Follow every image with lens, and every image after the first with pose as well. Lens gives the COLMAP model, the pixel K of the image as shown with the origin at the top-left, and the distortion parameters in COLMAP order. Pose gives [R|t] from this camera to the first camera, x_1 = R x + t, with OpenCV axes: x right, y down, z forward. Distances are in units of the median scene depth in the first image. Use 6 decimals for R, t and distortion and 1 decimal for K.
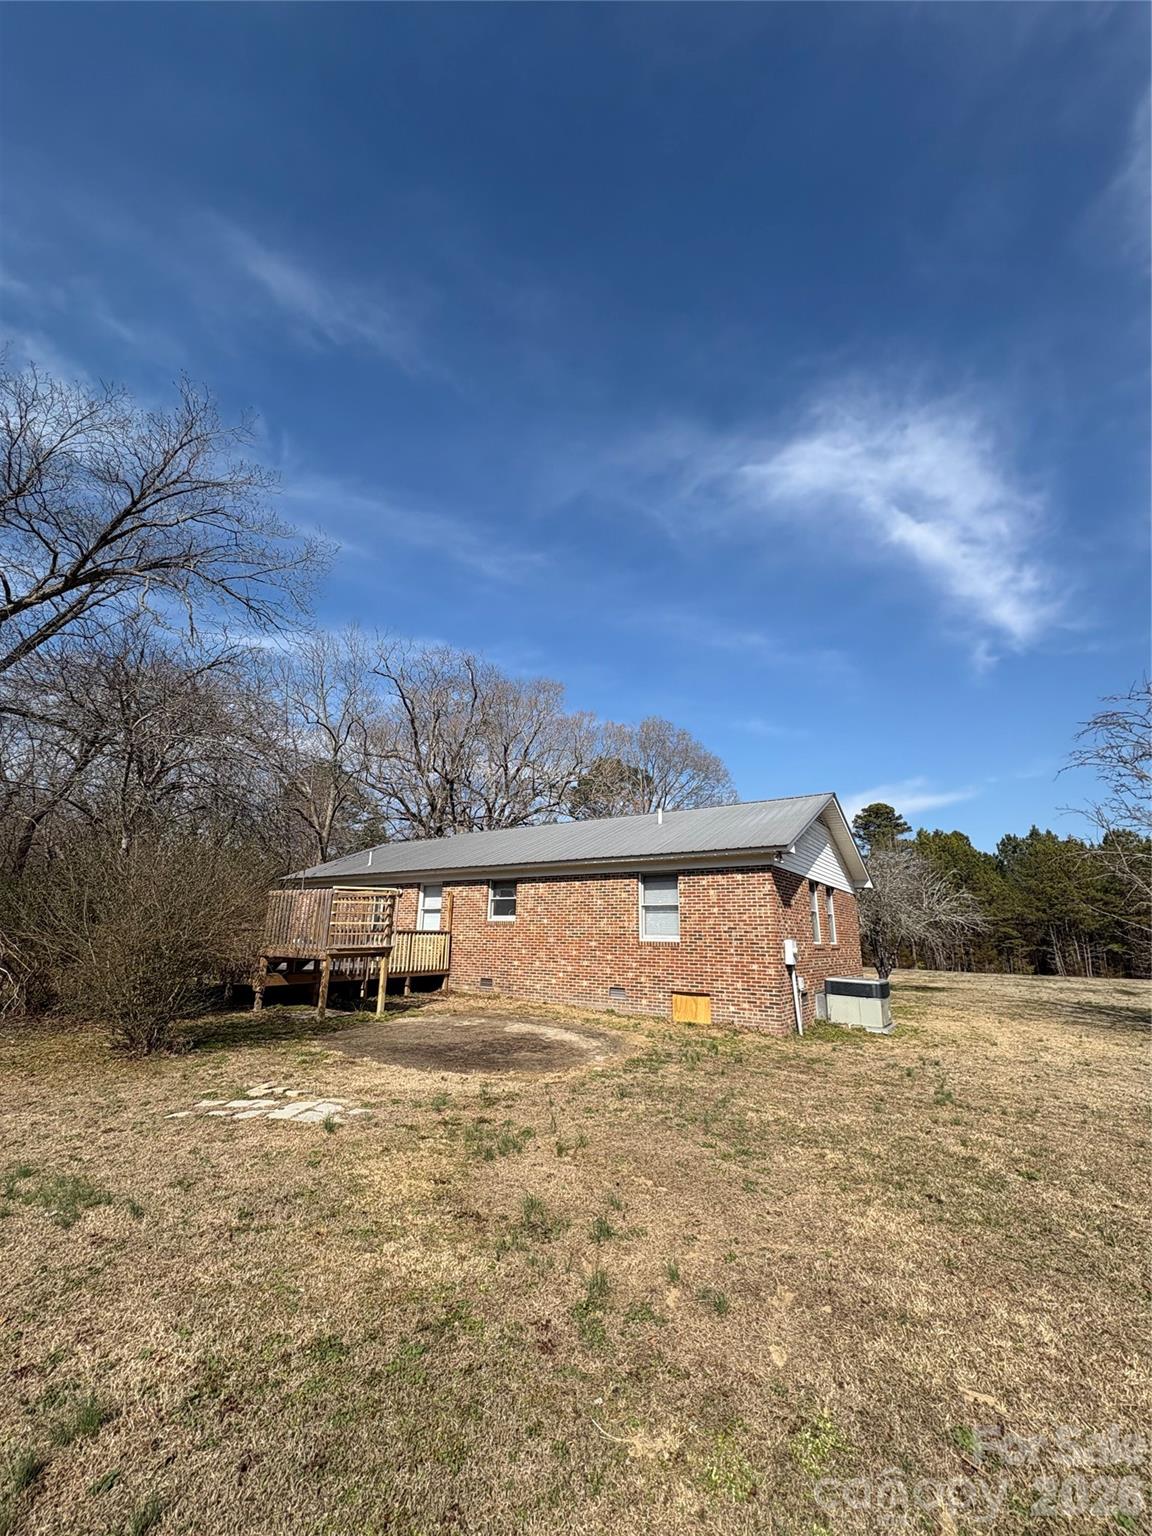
lens RADIAL K [[556.7, 0, 575.7], [0, 556.7, 725.0], [0, 0, 1]] dist [0.000279, -0.000015]
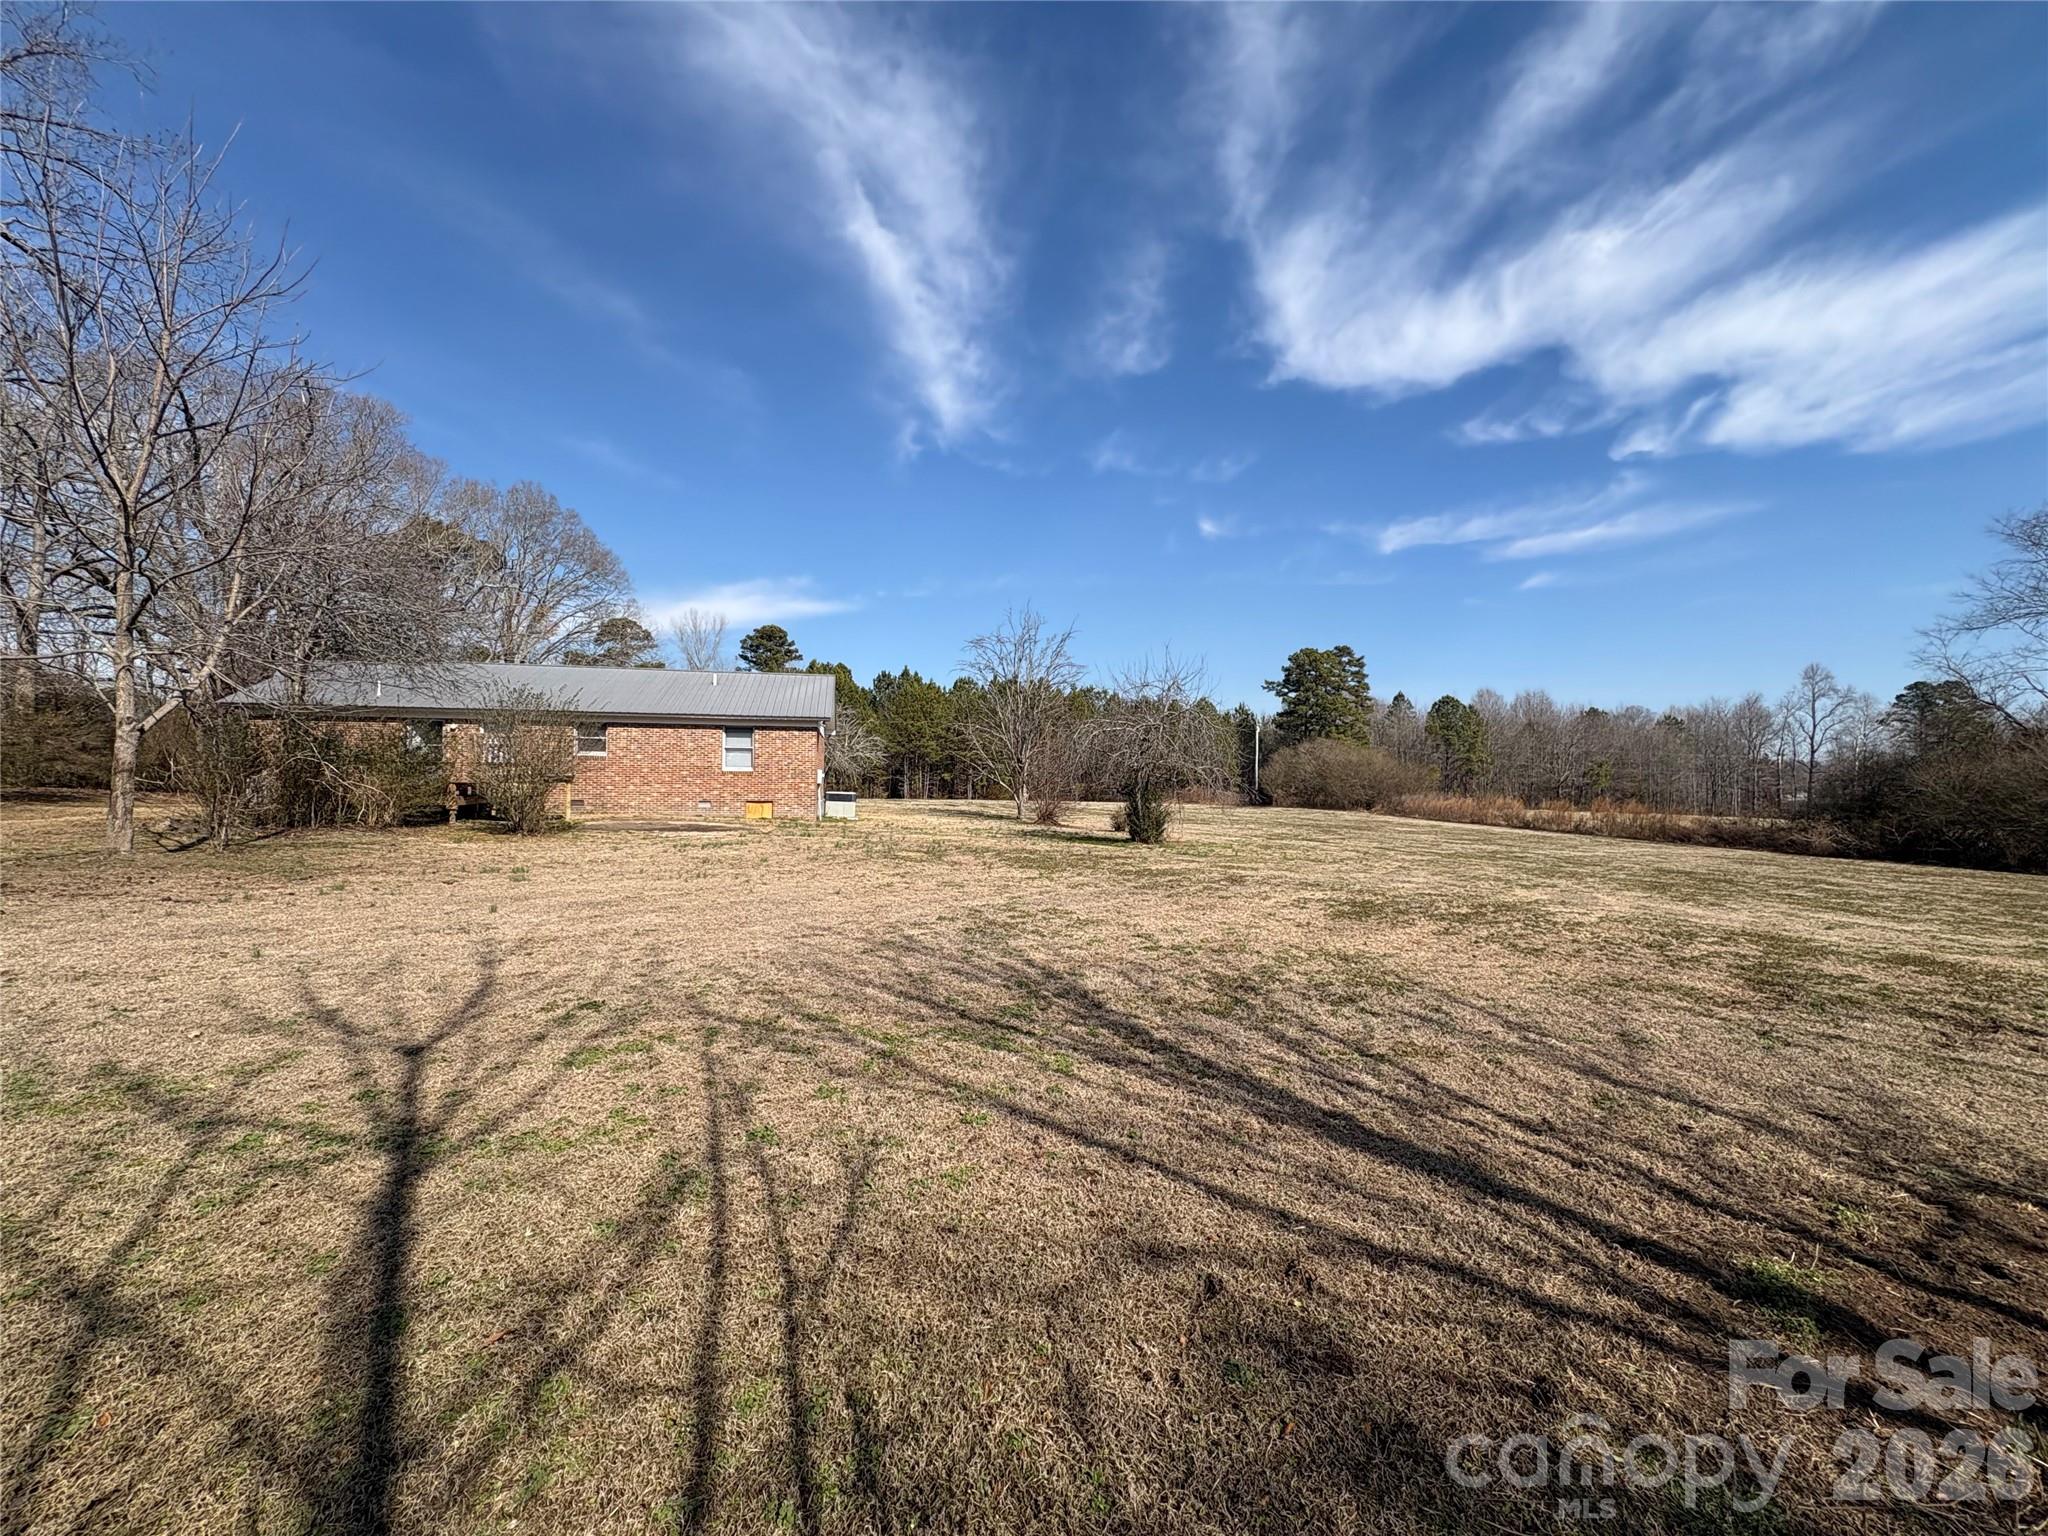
lens RADIAL K [[818.8, 0, 1024.0], [0, 818.8, 768.0], [0, 0, 1]] dist [0.000664, 0.000156]
pose [[0.672901, 0.000965, 0.739732, -0.159533], [-0.265376, 0.933749, 0.240183, -0.058717], [-0.690492, -0.357927, 0.628577, -0.152244]]
